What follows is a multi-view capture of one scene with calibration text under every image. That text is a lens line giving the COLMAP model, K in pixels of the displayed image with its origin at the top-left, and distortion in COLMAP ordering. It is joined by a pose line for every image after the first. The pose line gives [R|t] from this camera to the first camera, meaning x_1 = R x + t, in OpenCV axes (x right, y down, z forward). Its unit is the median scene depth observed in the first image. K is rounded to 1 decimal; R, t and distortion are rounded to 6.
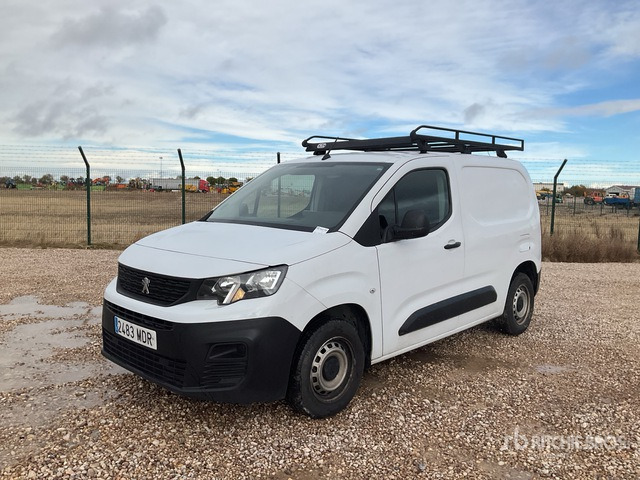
lens RADIAL K [[516.6, 0, 320.0], [0, 516.6, 240.0], [0, 0, 1]] dist [0.078741, 0.000642]
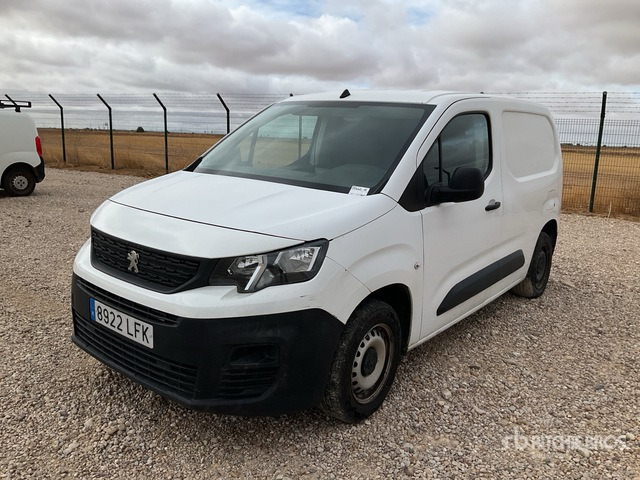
lens RADIAL K [[516.6, 0, 320.0], [0, 516.6, 240.0], [0, 0, 1]] dist [0.078741, 0.000642]
pose [[0.995788, 0.006779, 0.091435, -0.126549], [-0.017410, 0.993100, 0.115969, -0.034729], [-0.090018, -0.117073, 0.989035, 0.215680]]
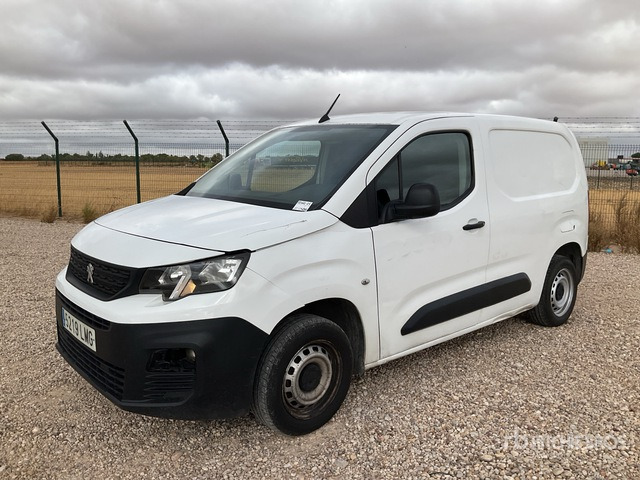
lens RADIAL K [[516.6, 0, 320.0], [0, 516.6, 240.0], [0, 0, 1]] dist [0.078741, 0.000642]
pose [[0.996613, 0.009514, -0.081677, 0.096143], [-0.005059, 0.998497, 0.054572, -0.012693], [0.082073, -0.053974, 0.995164, 0.187472]]
